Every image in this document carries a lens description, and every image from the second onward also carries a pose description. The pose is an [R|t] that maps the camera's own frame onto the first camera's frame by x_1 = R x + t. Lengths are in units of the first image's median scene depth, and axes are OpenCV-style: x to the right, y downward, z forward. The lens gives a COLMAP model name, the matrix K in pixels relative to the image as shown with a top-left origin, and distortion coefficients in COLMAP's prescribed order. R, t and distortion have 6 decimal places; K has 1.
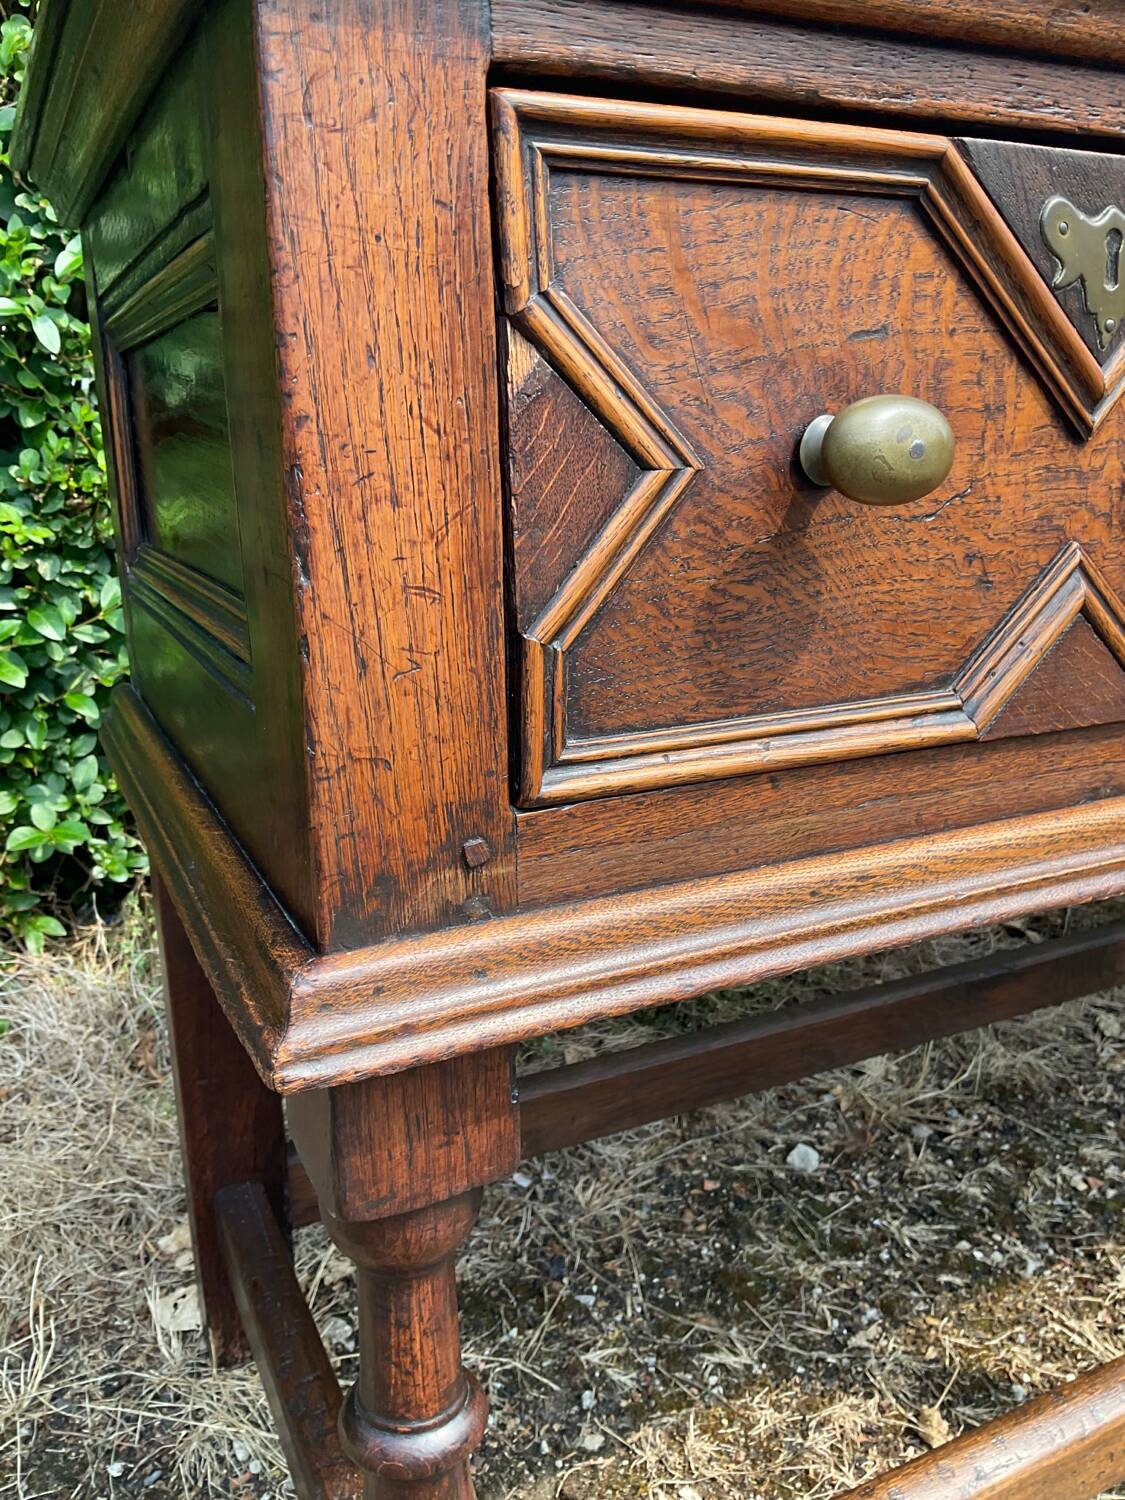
lens RADIAL K [[1239.6, 0, 555.8], [0, 1239.6, 739.0], [0, 0, 1]] dist [0.087741, -0.167071]
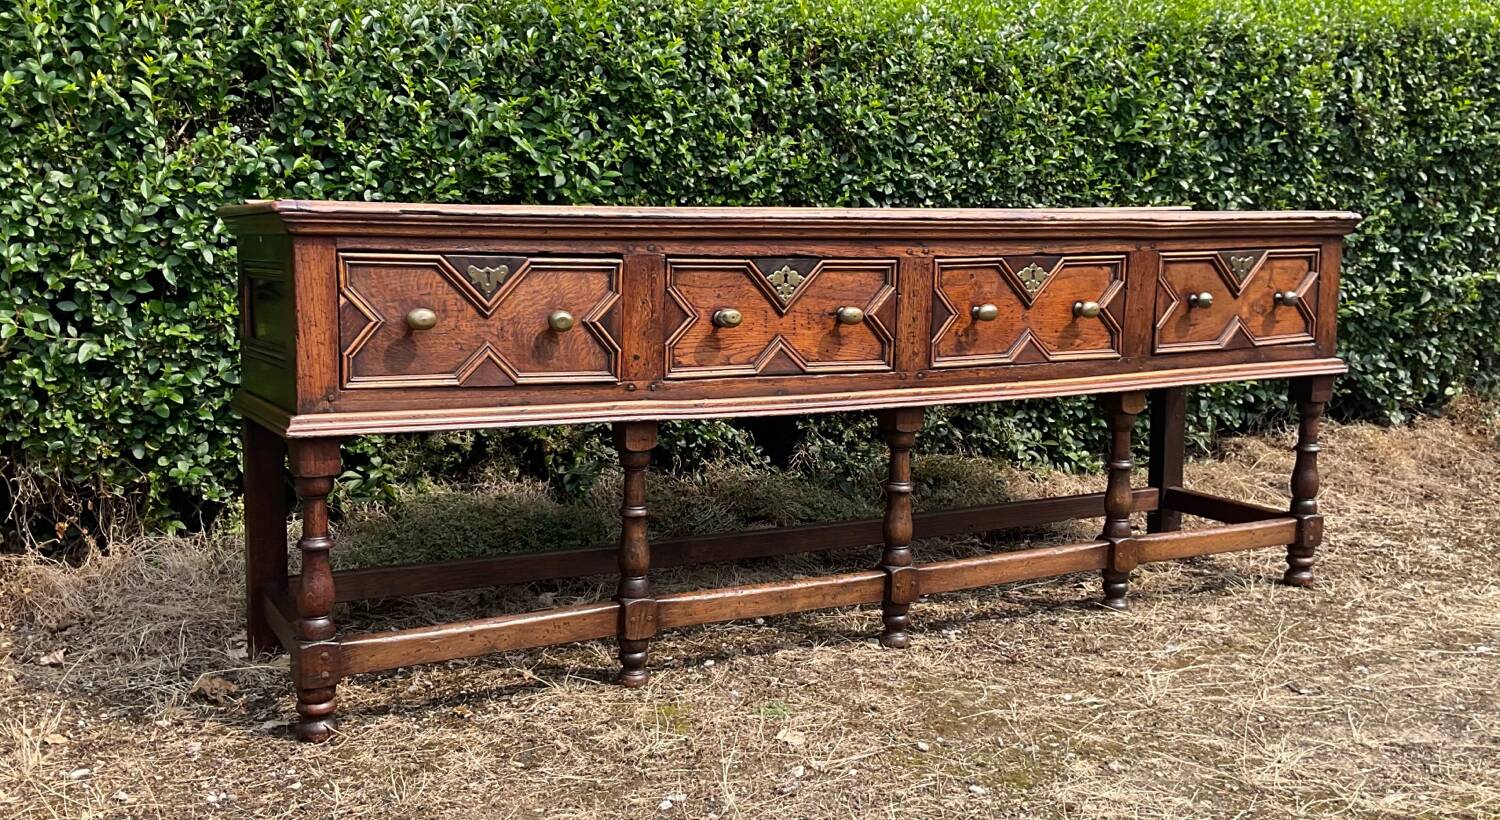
lens RADIAL K [[1432.9, 0, 687.5], [0, 1432.9, 411.0], [0, 0, 1]] dist [0.075956, 0.000000]
pose [[0.999131, 0.025749, 0.032776, 0.928854], [-0.021012, 0.990285, -0.137453, 0.718593], [-0.035997, 0.136645, 0.989966, -3.739904]]
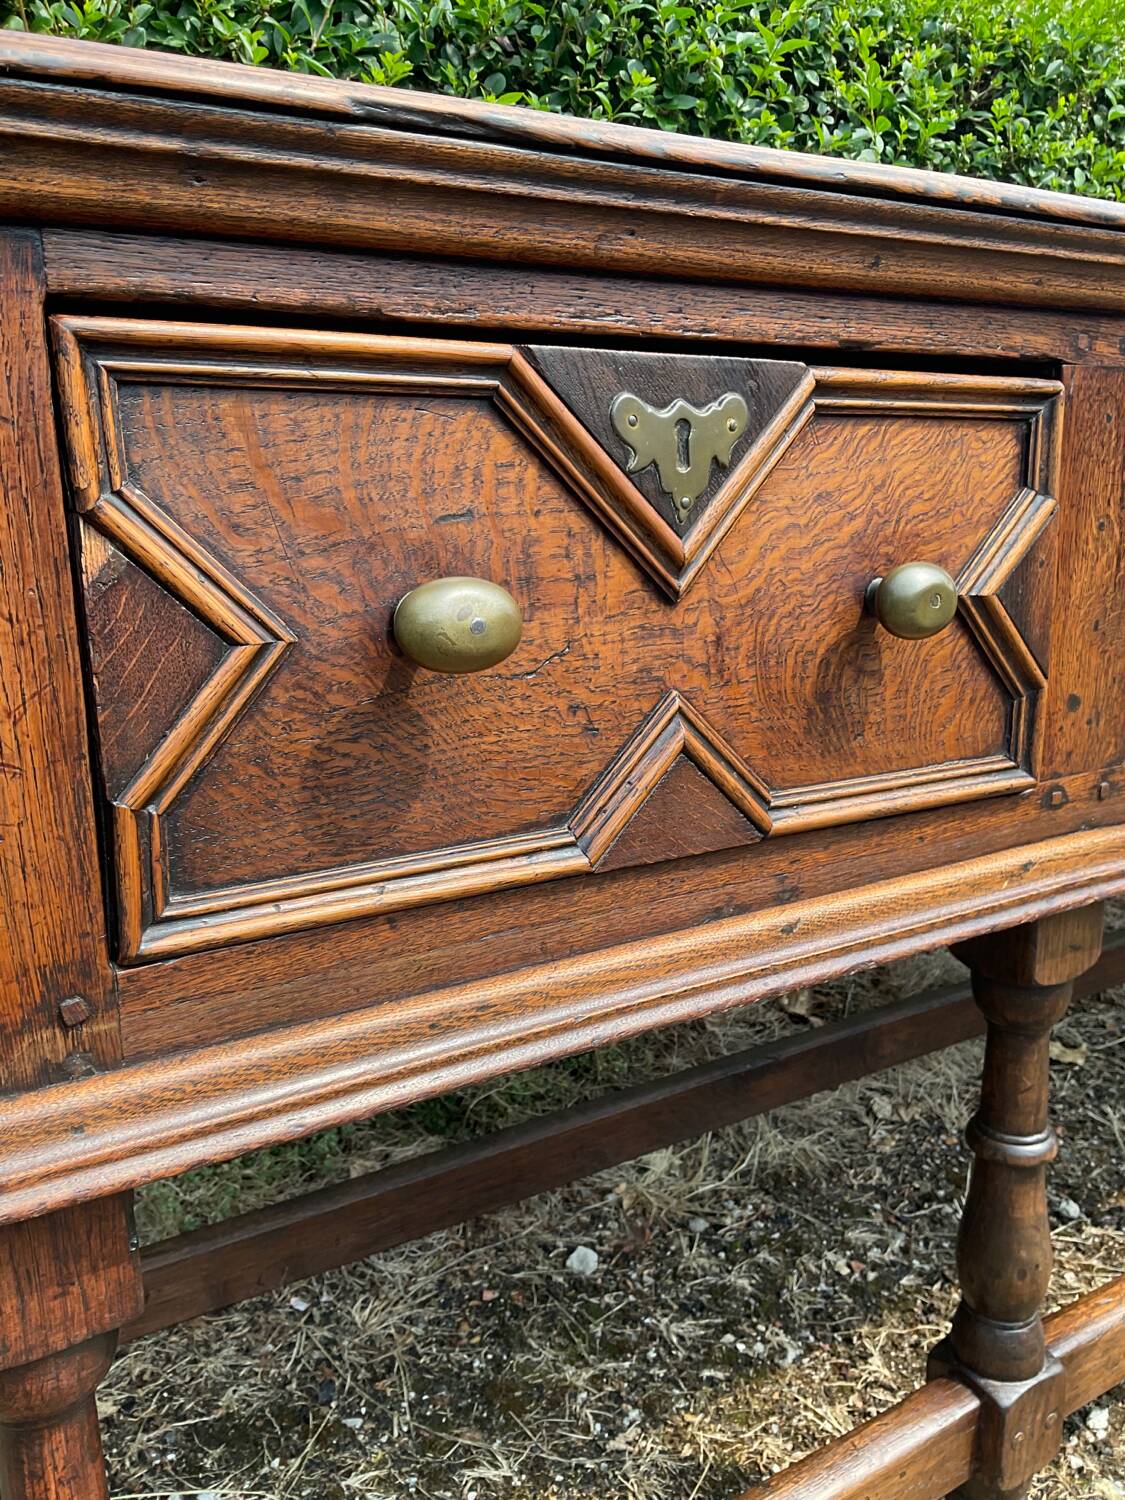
lens RADIAL K [[1239.6, 0, 552.5], [0, 1239.6, 744.9], [0, 0, 1]] dist [0.087741, -0.167071]
pose [[0.994434, -0.025864, 0.102141, 0.191106], [0.032573, 0.997381, -0.064572, -0.041056], [-0.100204, 0.067540, 0.992672, -0.081199]]
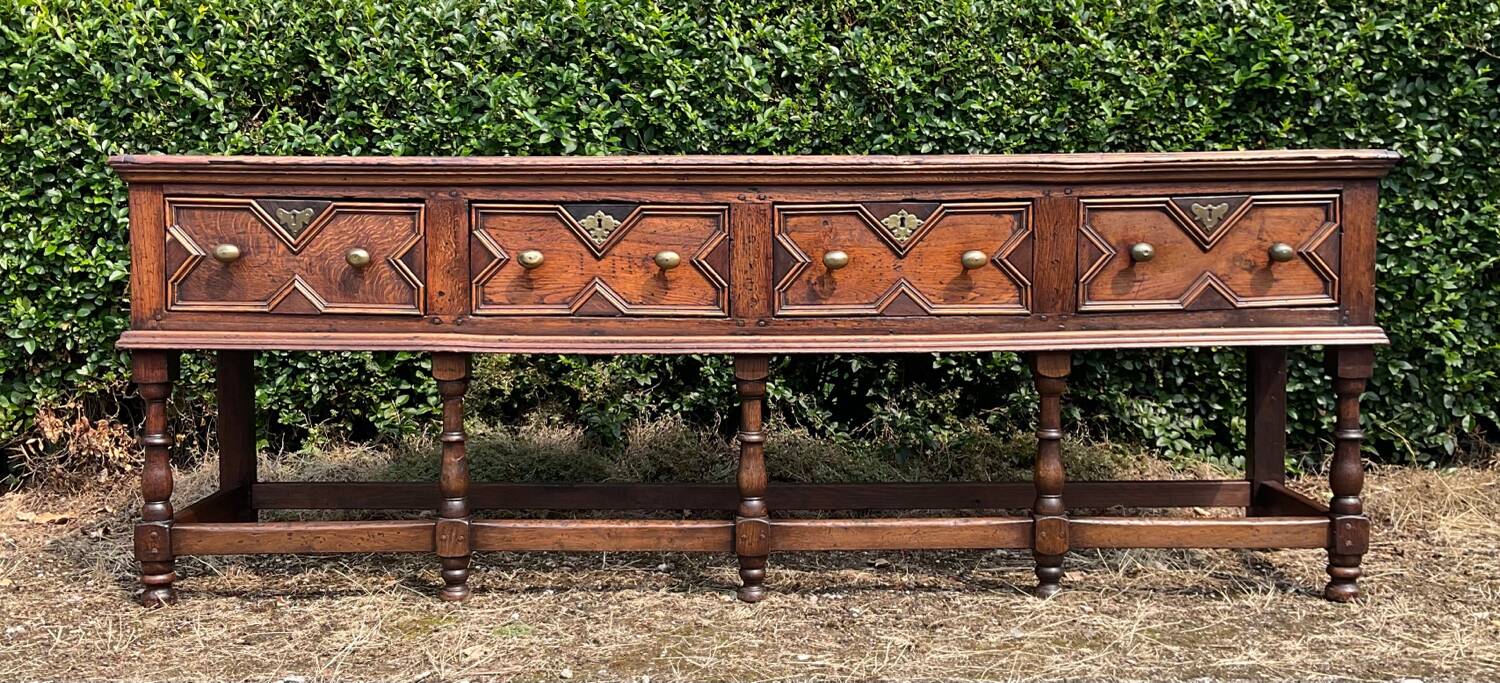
lens RADIAL K [[1411.1, 0, 709.0], [0, 1411.1, 342.3], [0, 0, 1]] dist [0.052708, 0.000000]
pose [[0.902270, 0.051766, -0.428053, 4.176625], [-0.130995, 0.978751, -0.157754, 0.747609], [0.410791, 0.198410, 0.889879, -3.137720]]
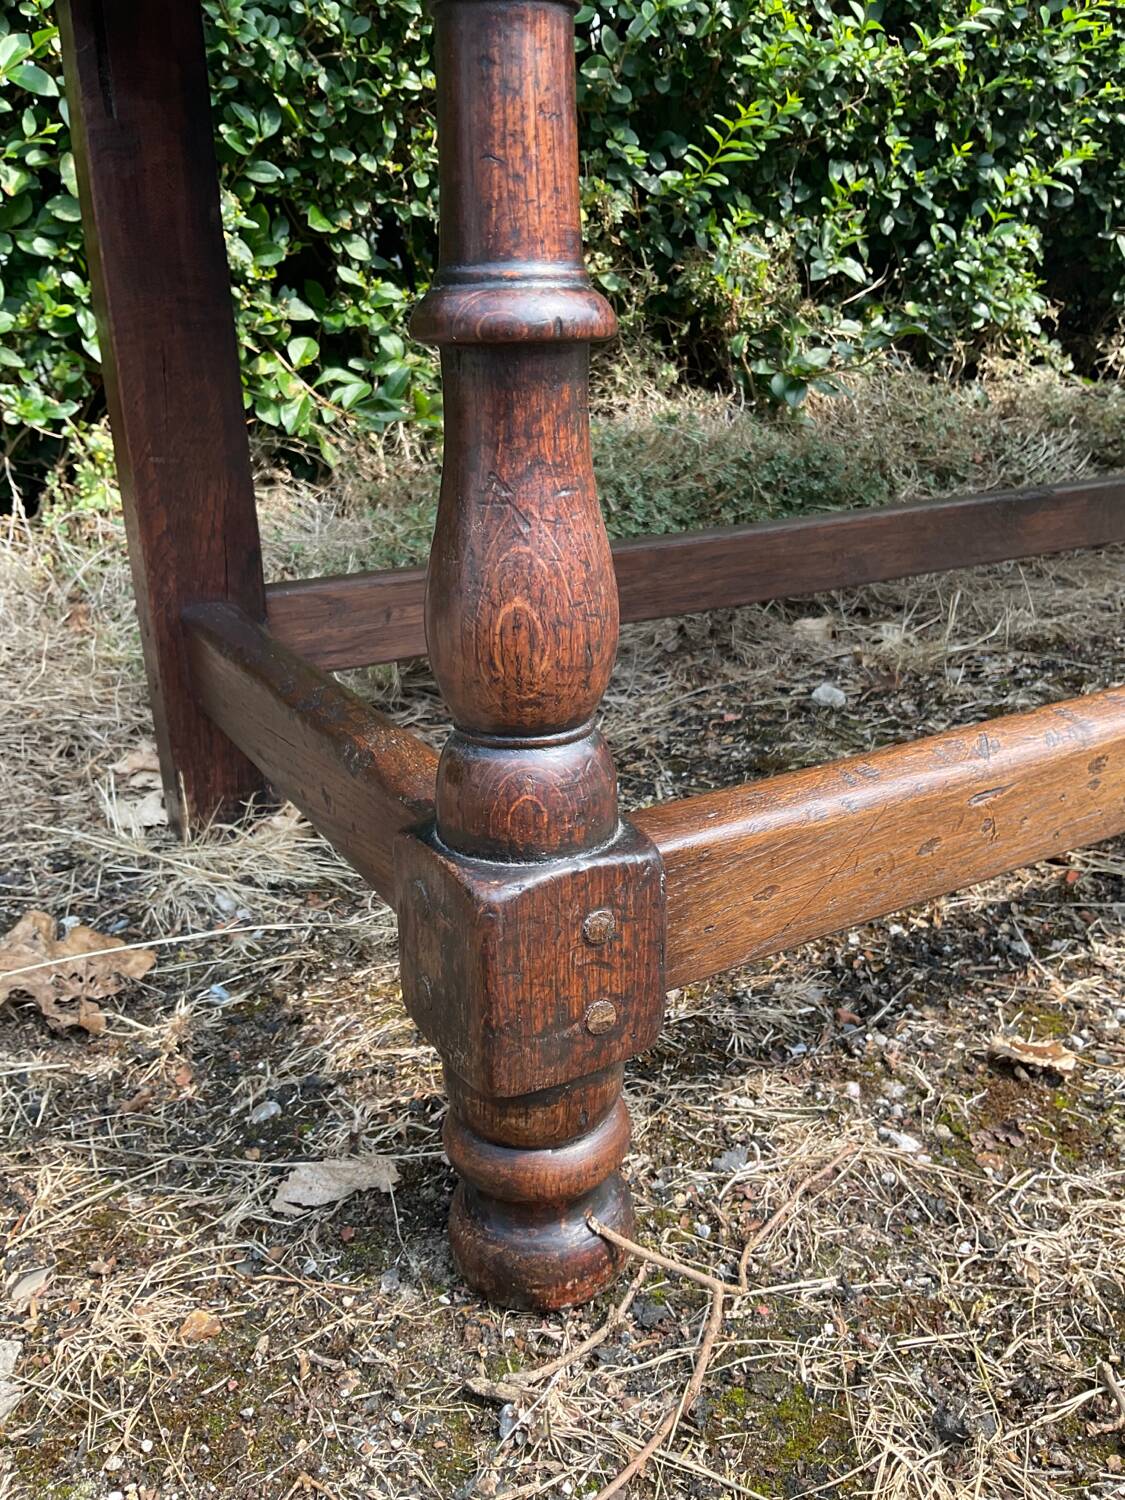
lens RADIAL K [[1239.6, 0, 554.4], [0, 1239.6, 739.8], [0, 0, 1]] dist [0.087741, -0.167071]
pose [[0.997477, -0.028193, 0.065158, -0.143753], [0.023829, 0.997481, 0.066813, 0.718028], [-0.066877, -0.065092, 0.995636, 0.269115]]
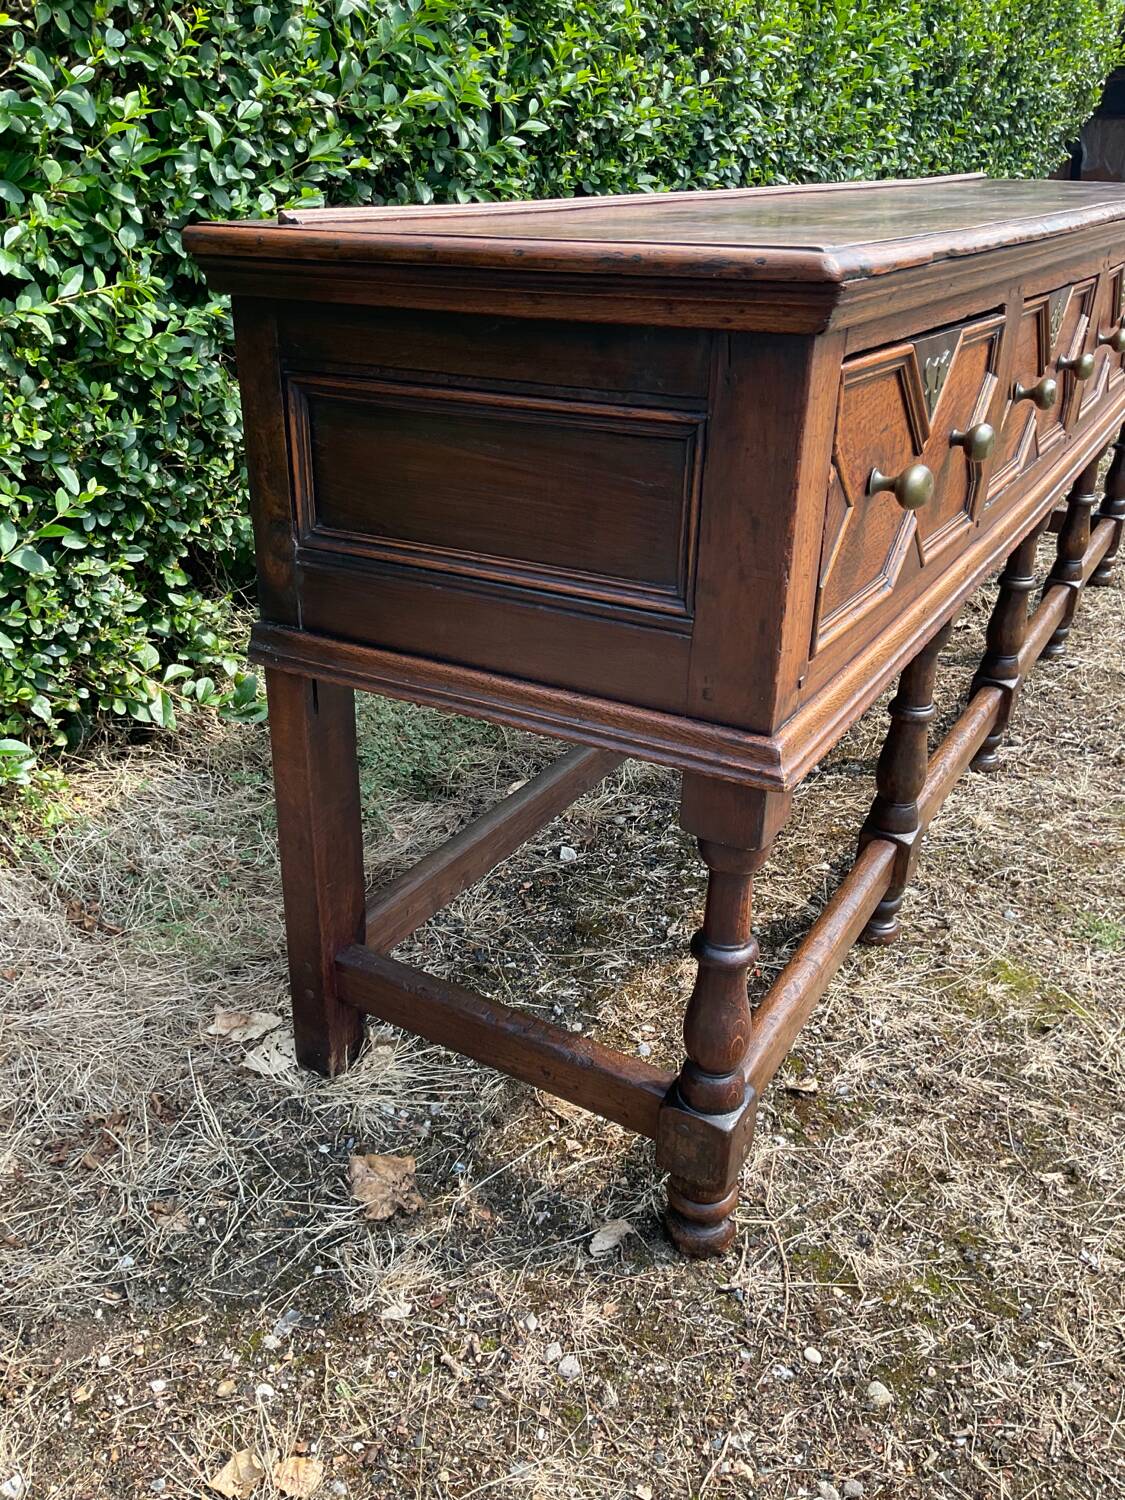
lens RADIAL K [[1239.6, 0, 548.8], [0, 1239.6, 727.8], [0, 0, 1]] dist [0.087741, -0.167071]
pose [[0.830972, -0.201014, 0.518728, -1.370593], [0.114671, 0.974304, 0.193860, -0.266131], [-0.544368, -0.101609, 0.832670, -0.556873]]
